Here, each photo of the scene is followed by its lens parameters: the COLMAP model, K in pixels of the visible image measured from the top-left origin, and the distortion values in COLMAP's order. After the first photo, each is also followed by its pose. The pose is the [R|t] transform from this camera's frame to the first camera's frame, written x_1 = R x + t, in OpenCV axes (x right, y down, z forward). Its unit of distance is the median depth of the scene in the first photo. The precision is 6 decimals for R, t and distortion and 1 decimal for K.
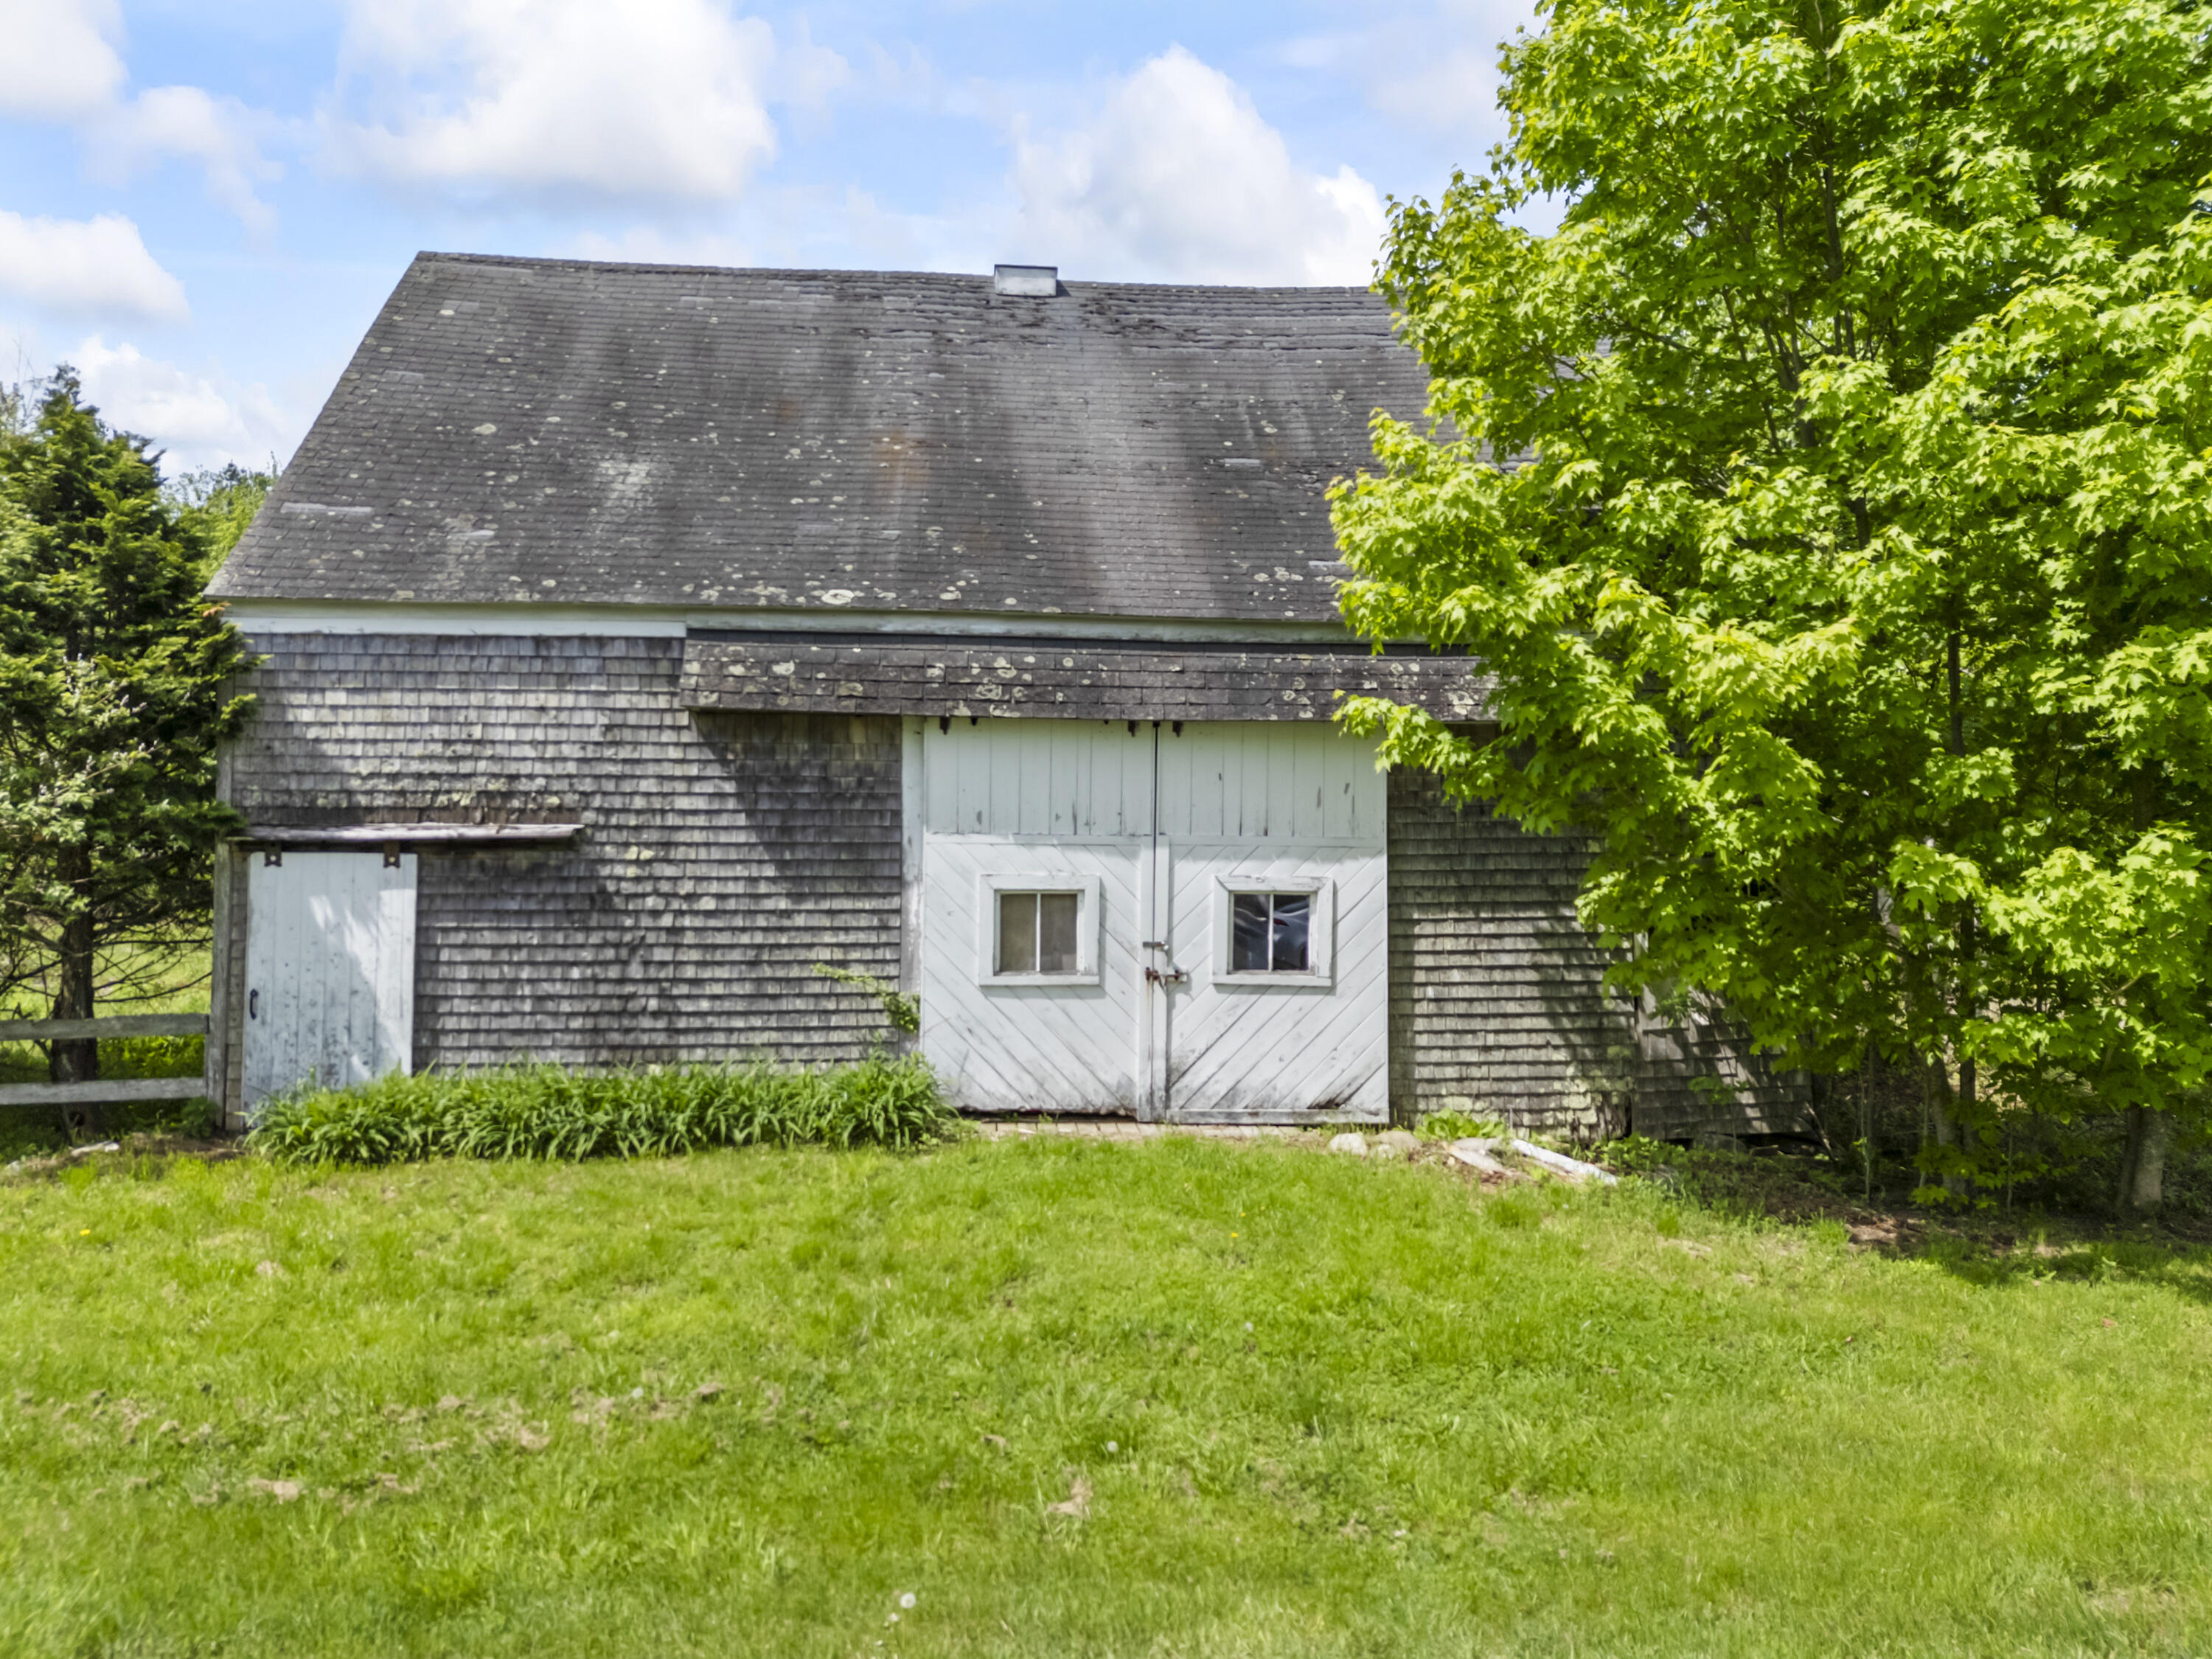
lens RADIAL K [[1615.4, 0, 1106.0], [0, 1615.4, 829.5], [0, 0, 1]] dist [0.072411, -0.063744]
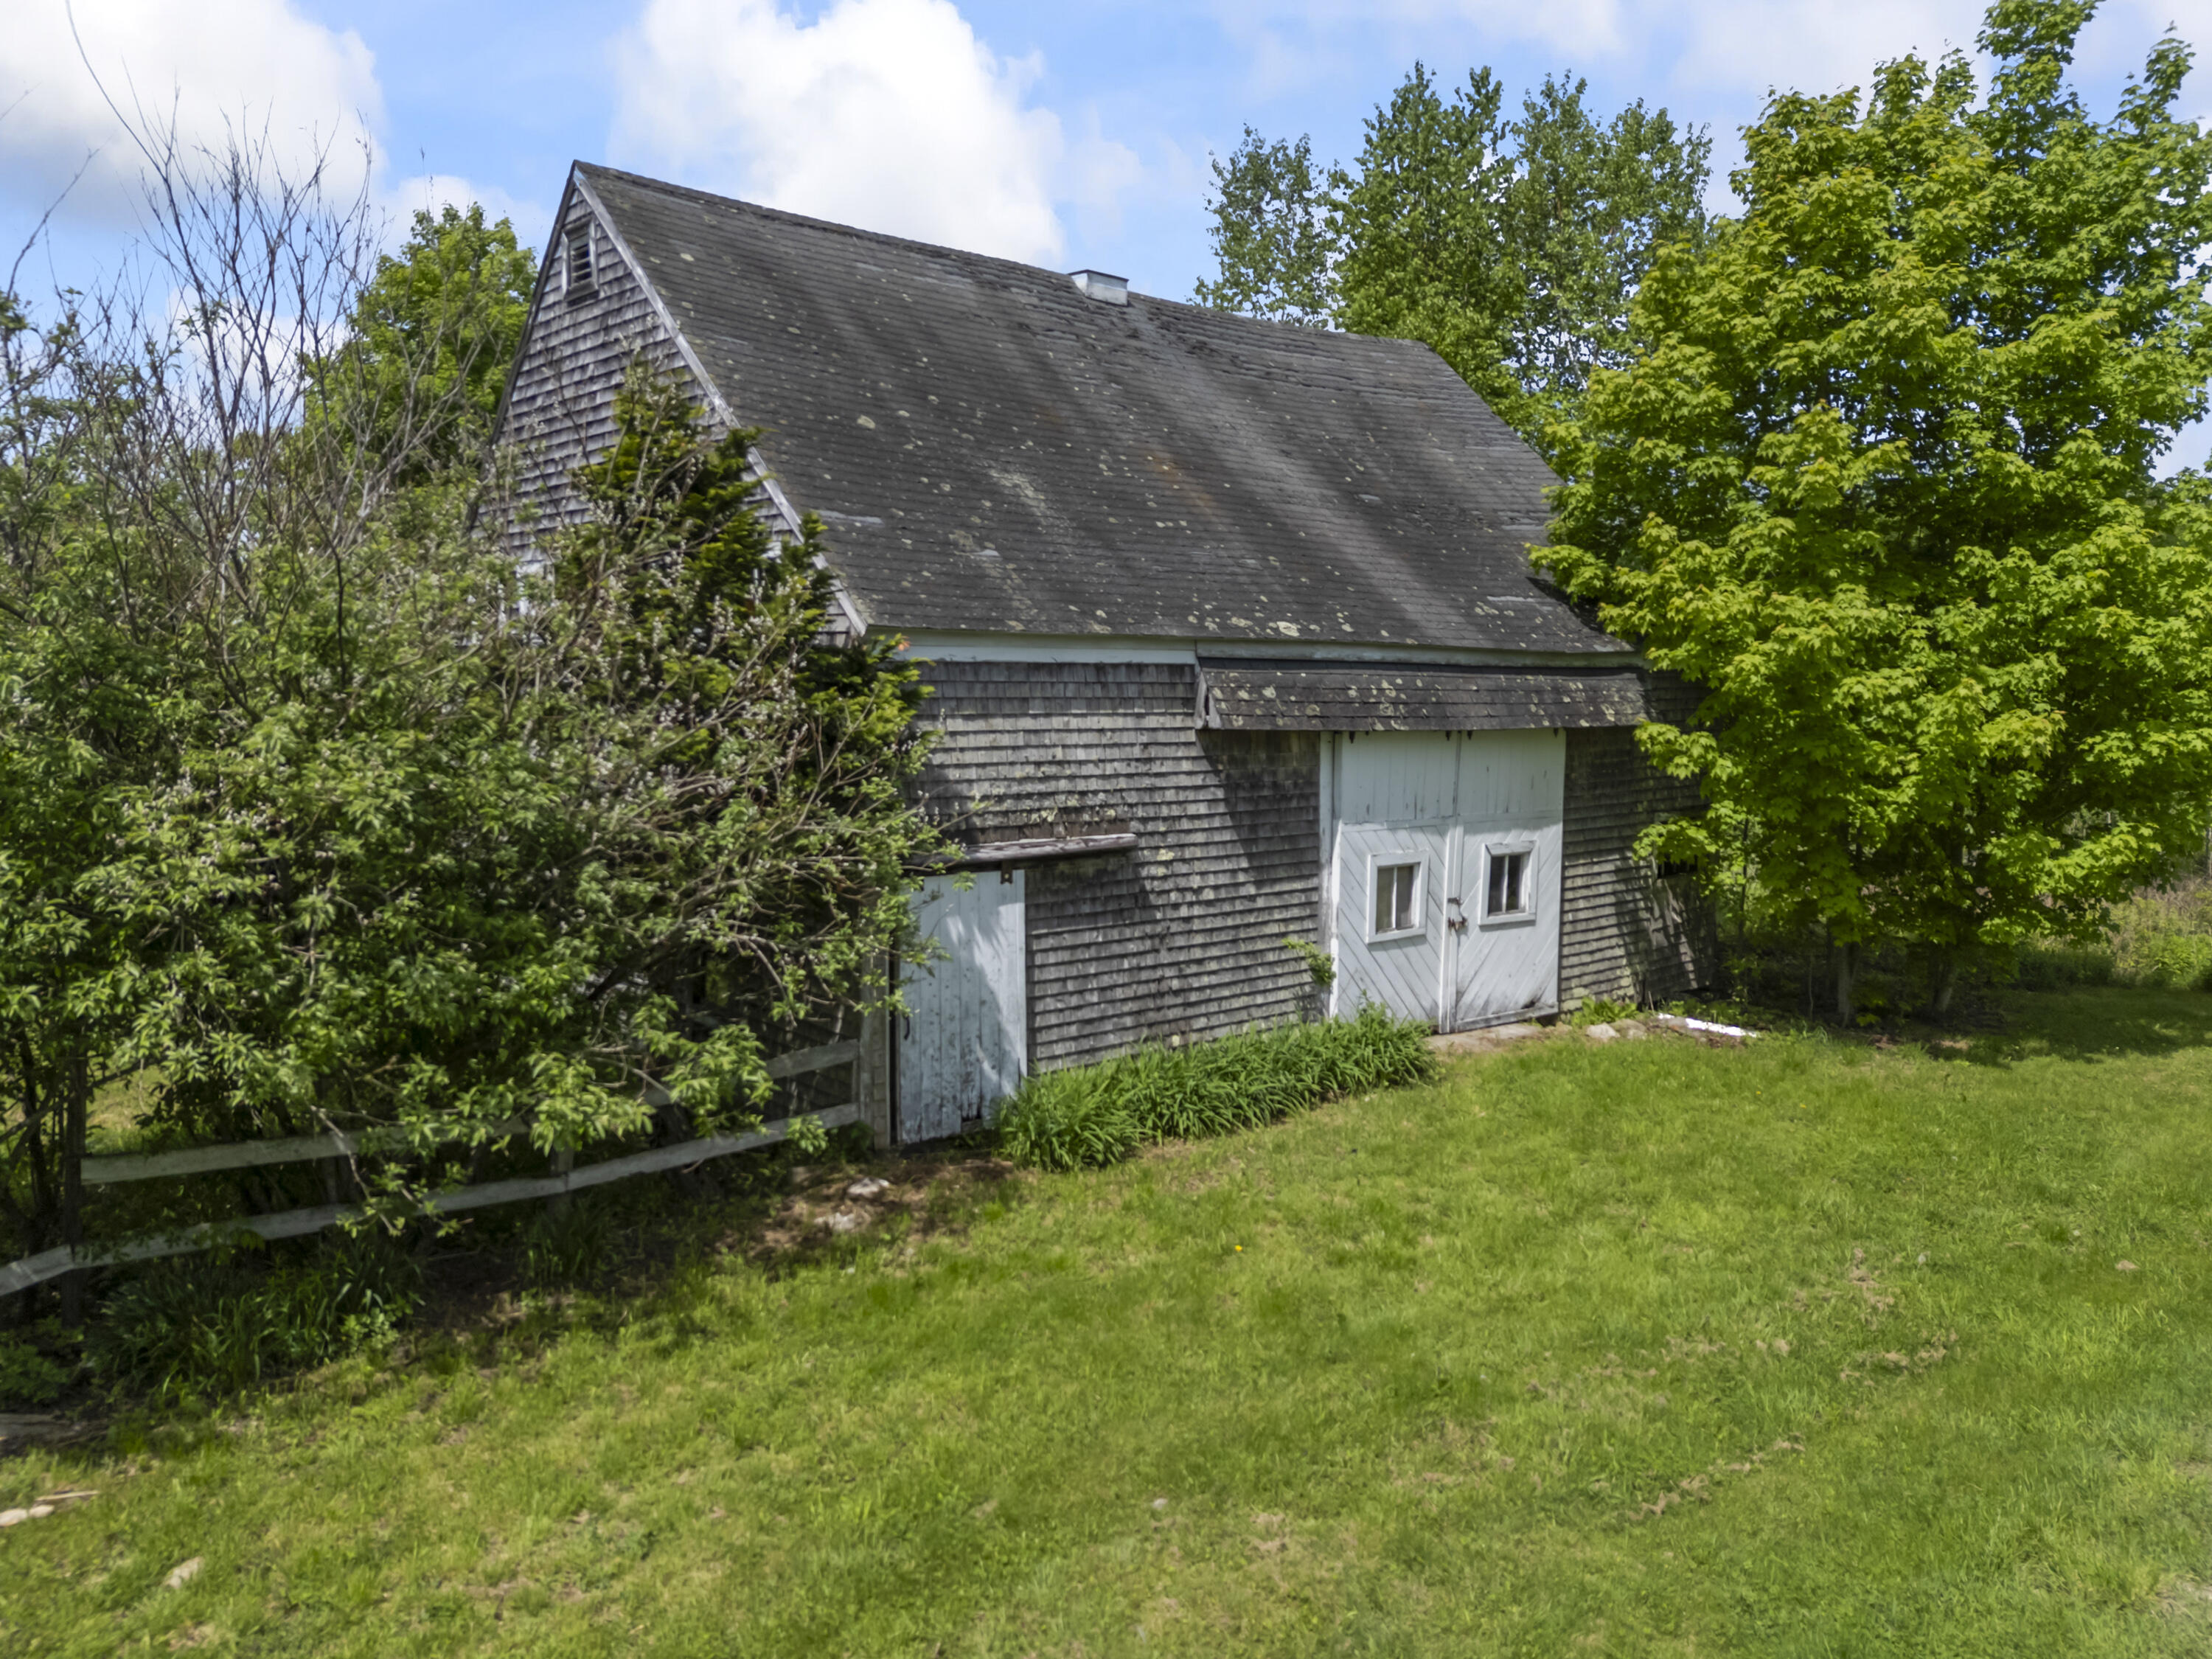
lens RADIAL K [[1626.4, 0, 1106.9], [0, 1626.4, 853.3], [0, 0, 1]] dist [0.090035, -0.100494]
pose [[0.810617, -0.059293, 0.582567, -0.986311], [-0.007548, 0.993720, 0.111642, -0.113944], [-0.585528, -0.094897, 0.805079, 0.104271]]
